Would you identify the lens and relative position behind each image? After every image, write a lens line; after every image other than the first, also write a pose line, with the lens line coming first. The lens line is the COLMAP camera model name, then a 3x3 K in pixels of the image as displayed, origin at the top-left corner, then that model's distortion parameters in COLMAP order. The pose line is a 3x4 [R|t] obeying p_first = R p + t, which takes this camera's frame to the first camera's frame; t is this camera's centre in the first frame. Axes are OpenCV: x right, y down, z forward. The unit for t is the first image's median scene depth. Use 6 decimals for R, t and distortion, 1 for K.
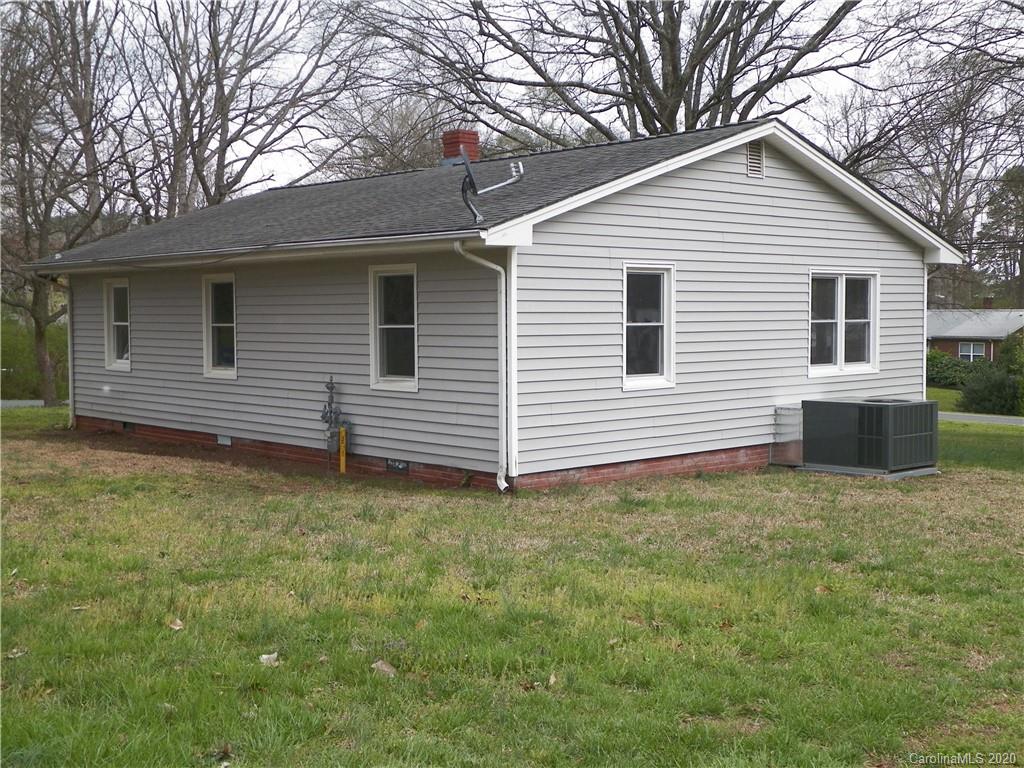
lens RADIAL K [[1245.2, 0, 512.0], [0, 1245.2, 384.0], [0, 0, 1]] dist [-0.000090, -0.005597]
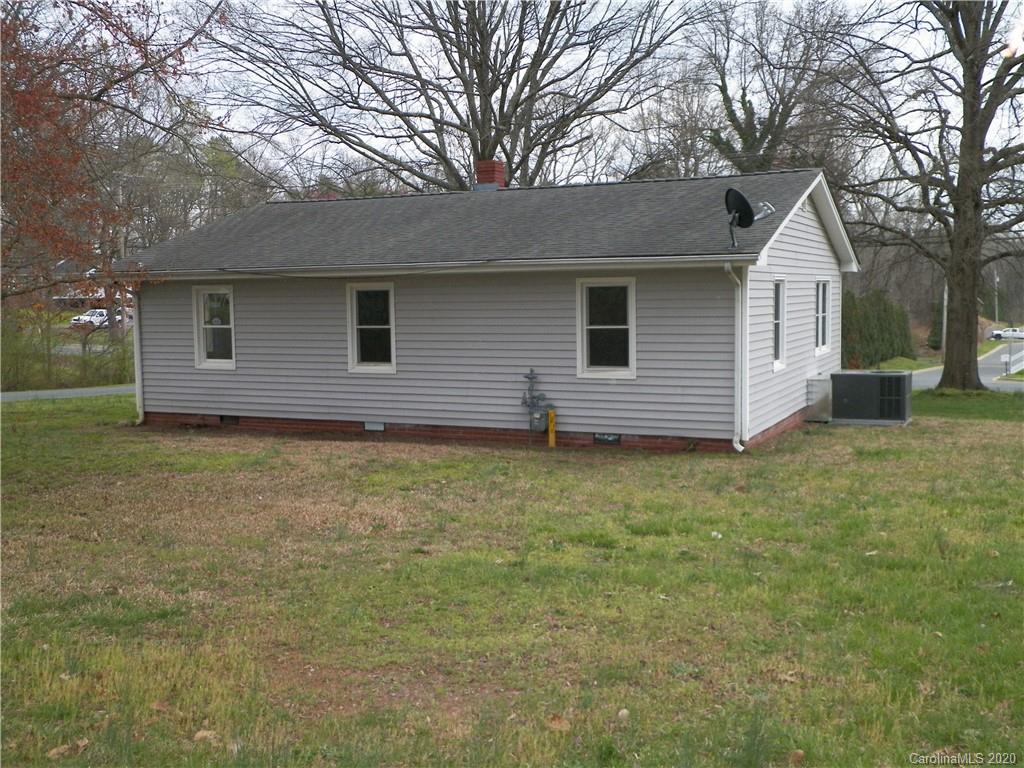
lens RADIAL K [[1036.9, 0, 512.0], [0, 1036.9, 384.0], [0, 0, 1]] dist [0.001424, 0.014879]
pose [[0.923233, -0.043382, 0.381783, -0.549283], [0.032737, 0.998874, 0.034337, -0.026652], [-0.382843, -0.019203, 0.923614, 0.070015]]
